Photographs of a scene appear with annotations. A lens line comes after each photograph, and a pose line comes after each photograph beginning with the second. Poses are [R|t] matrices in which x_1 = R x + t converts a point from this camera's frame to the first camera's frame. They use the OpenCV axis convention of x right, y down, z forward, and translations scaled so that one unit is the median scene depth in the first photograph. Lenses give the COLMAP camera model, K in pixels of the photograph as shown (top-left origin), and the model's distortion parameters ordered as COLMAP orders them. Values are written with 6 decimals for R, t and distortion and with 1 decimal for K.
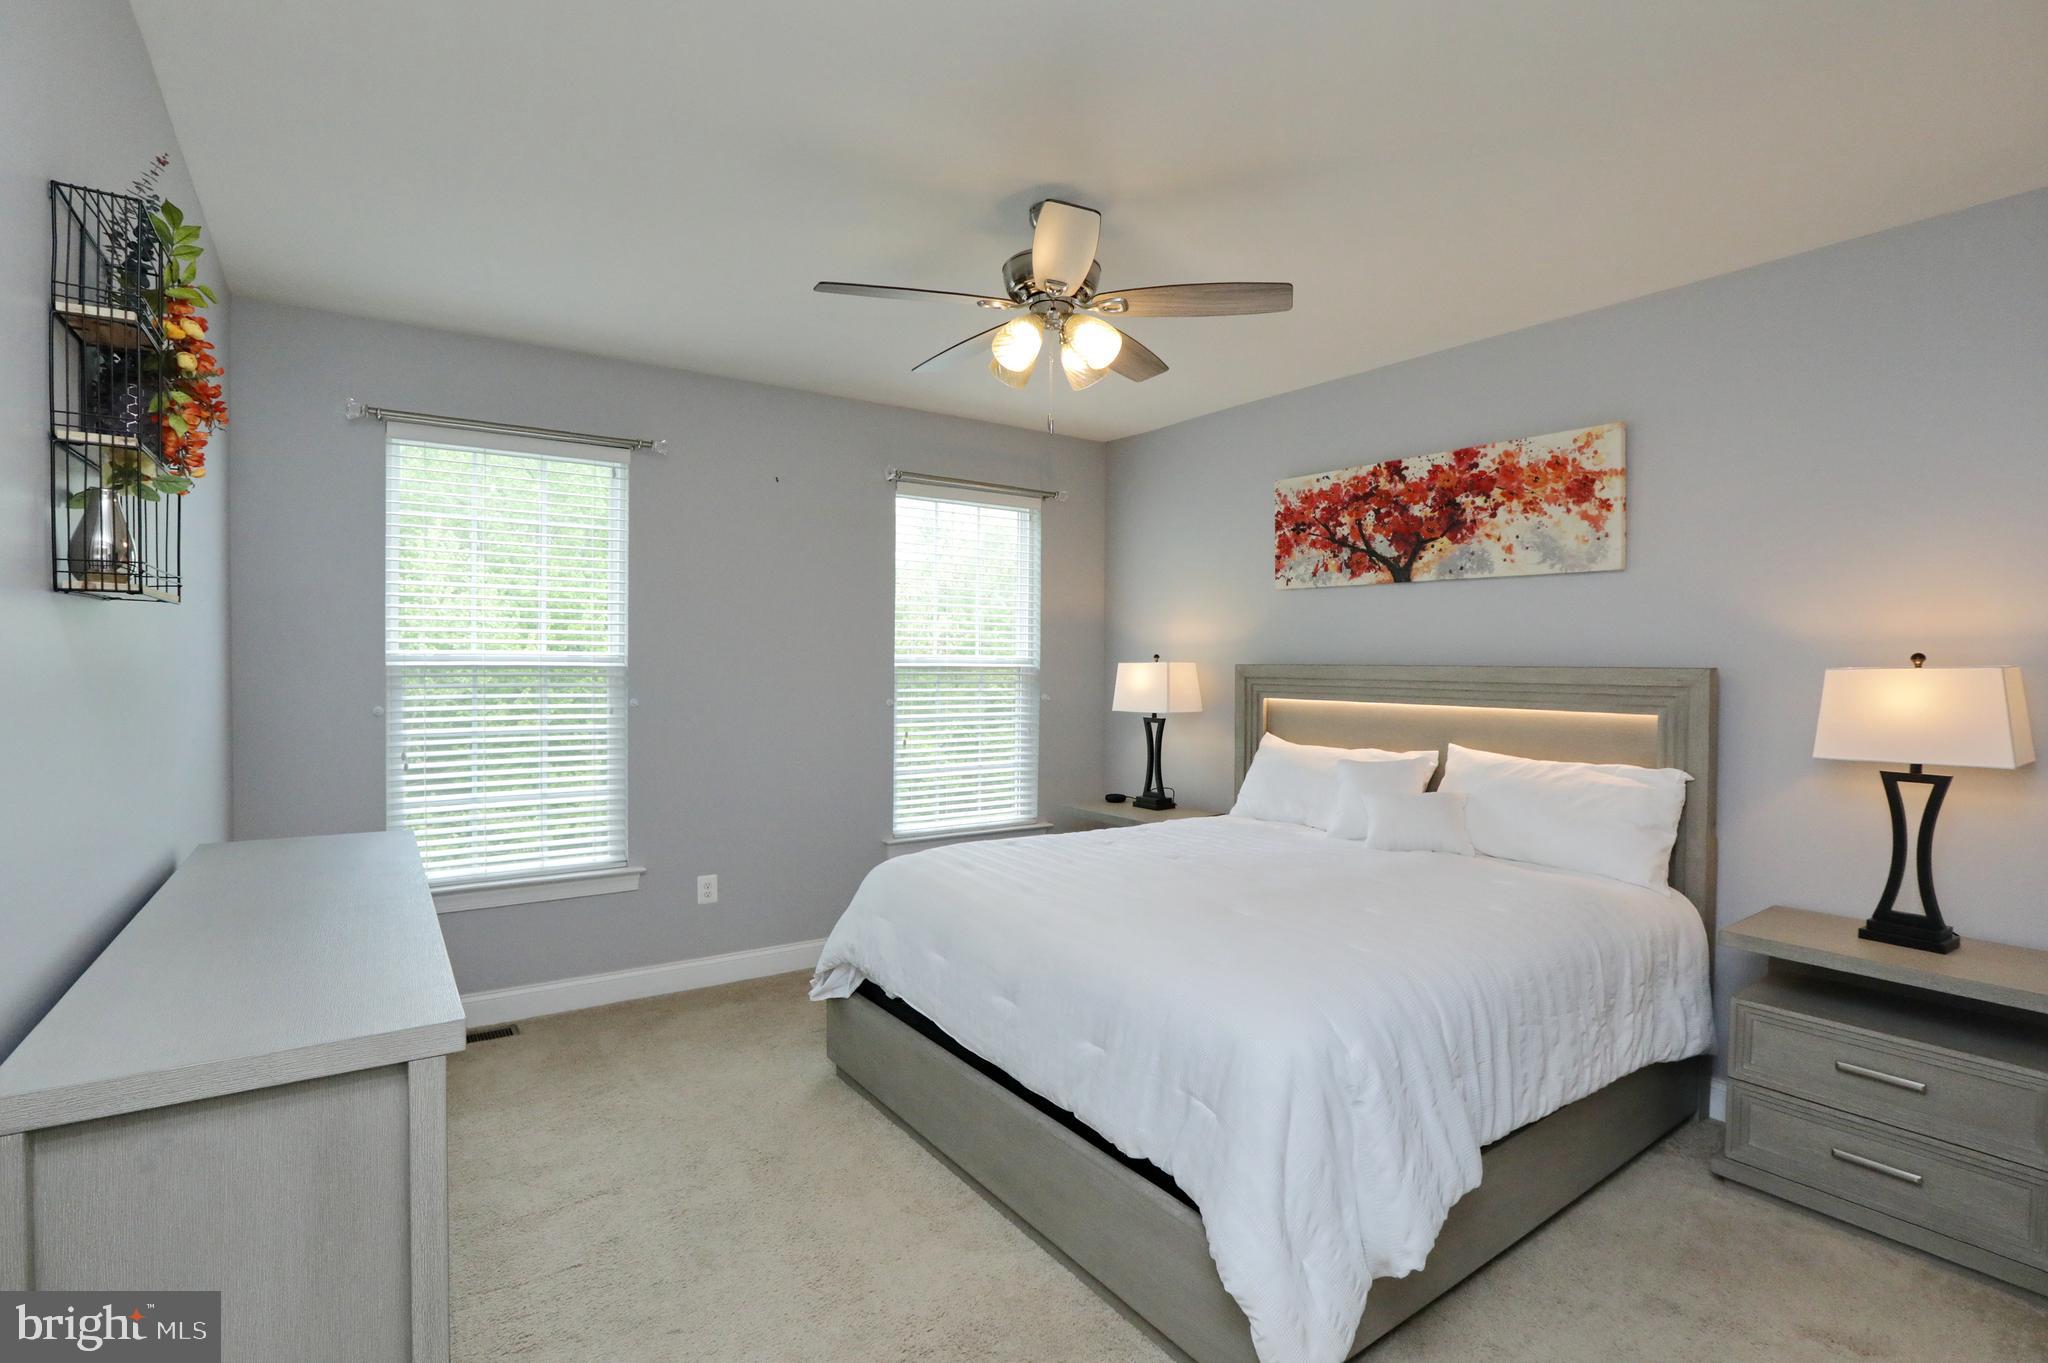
lens RADIAL K [[973.5, 0, 1024.0], [0, 973.5, 681.5], [0, 0, 1]] dist [-0.058372, 0.054642]
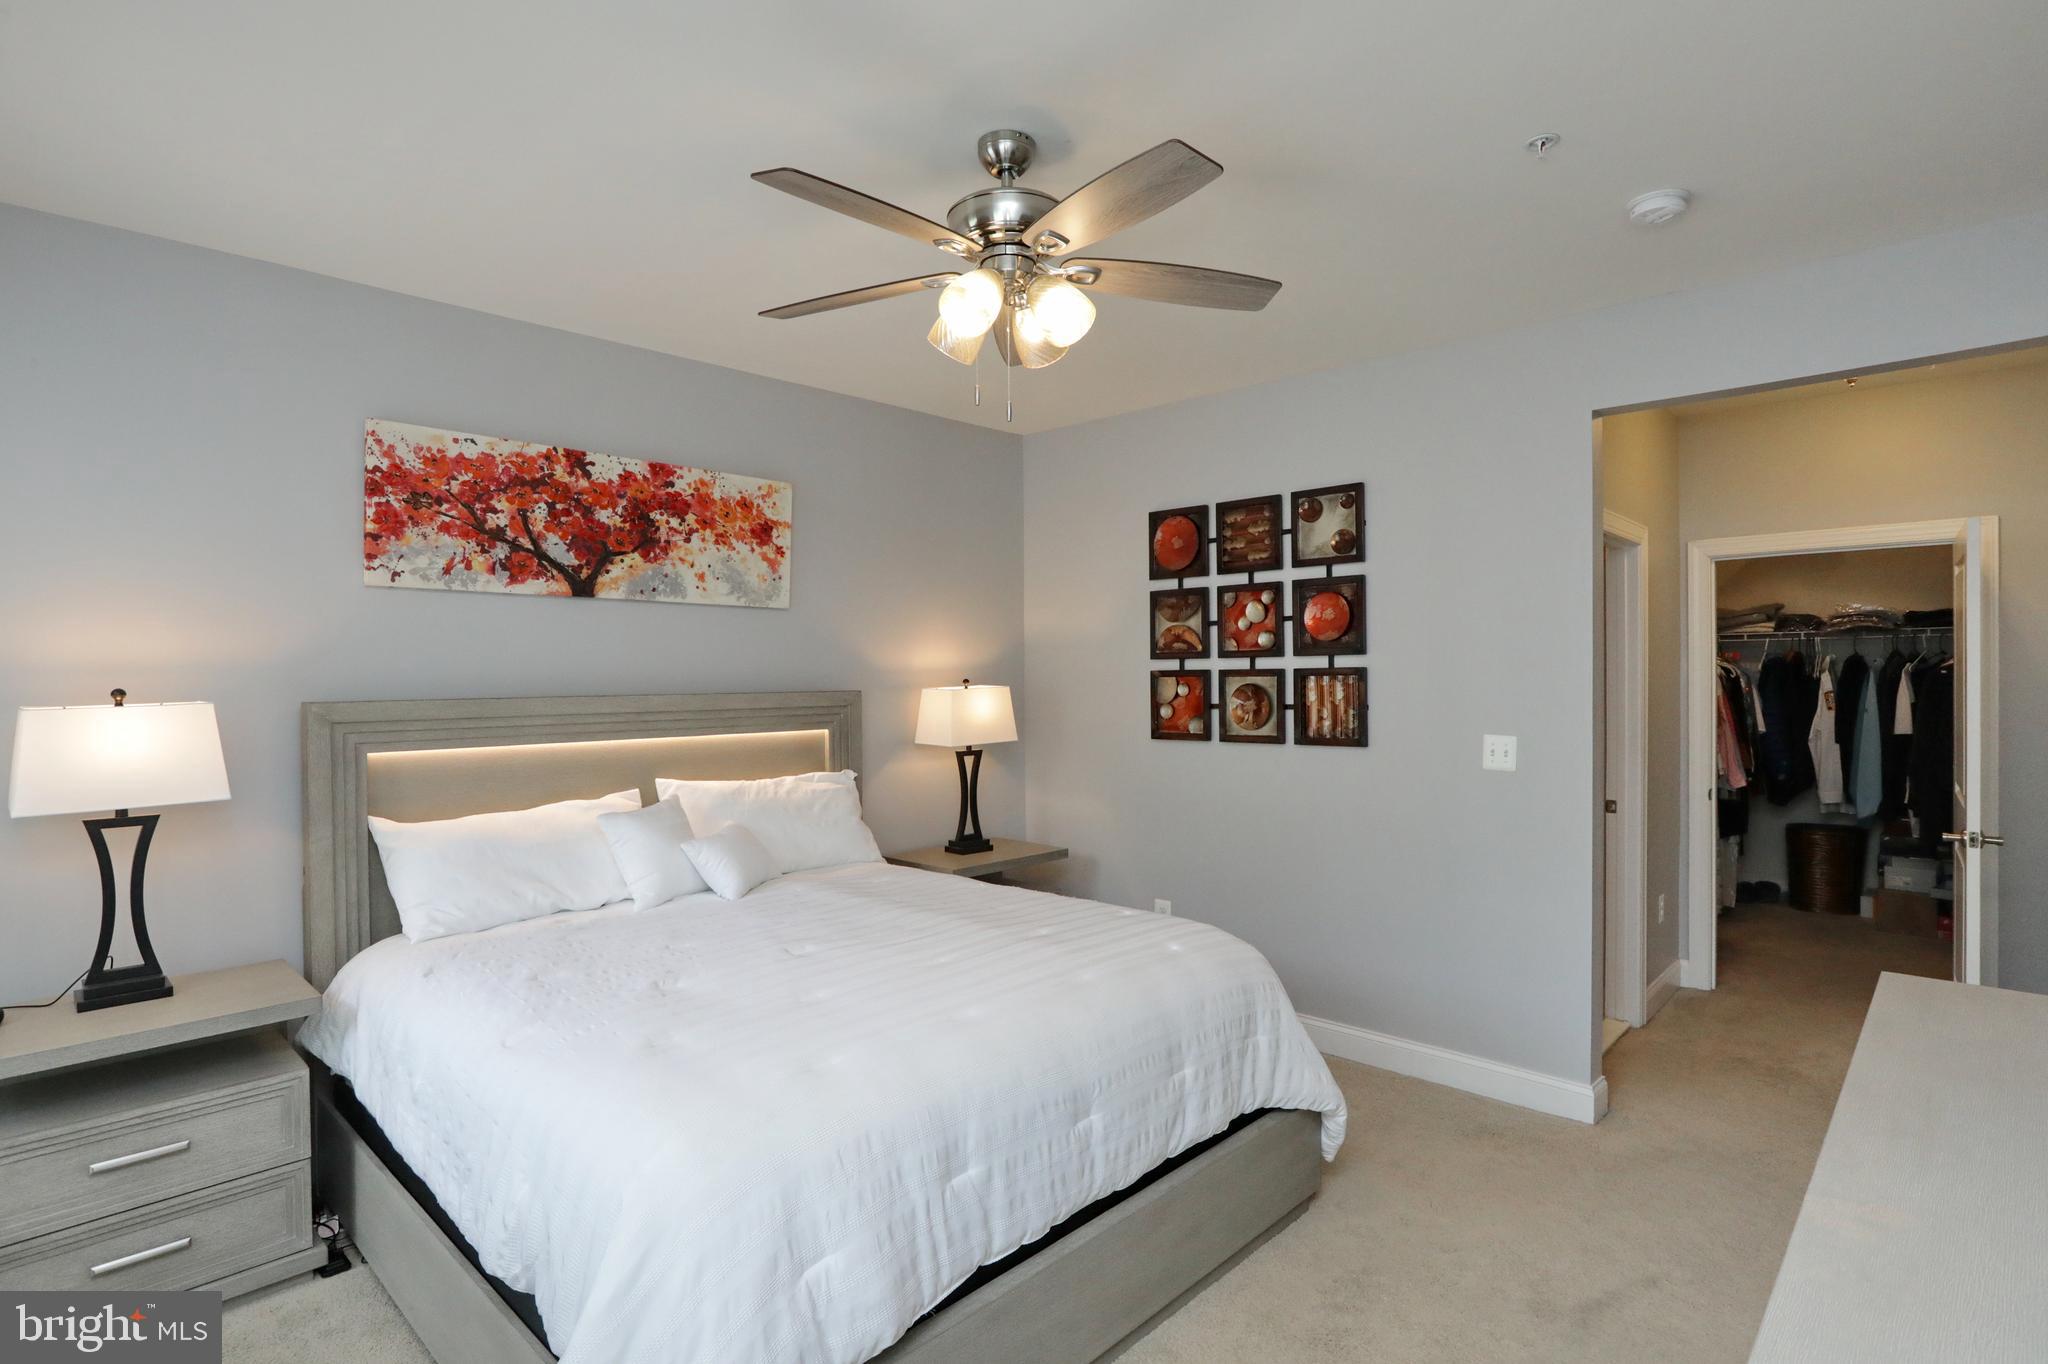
lens RADIAL K [[1056.2, 0, 1024.0], [0, 1056.2, 682.0], [0, 0, 1]] dist [0.022734, 0.000542]
pose [[-0.171551, 0.000451, 0.985175, -0.596989], [0.039525, 0.999198, 0.006425, -0.020497], [-0.984382, 0.040041, -0.171432, 0.803751]]
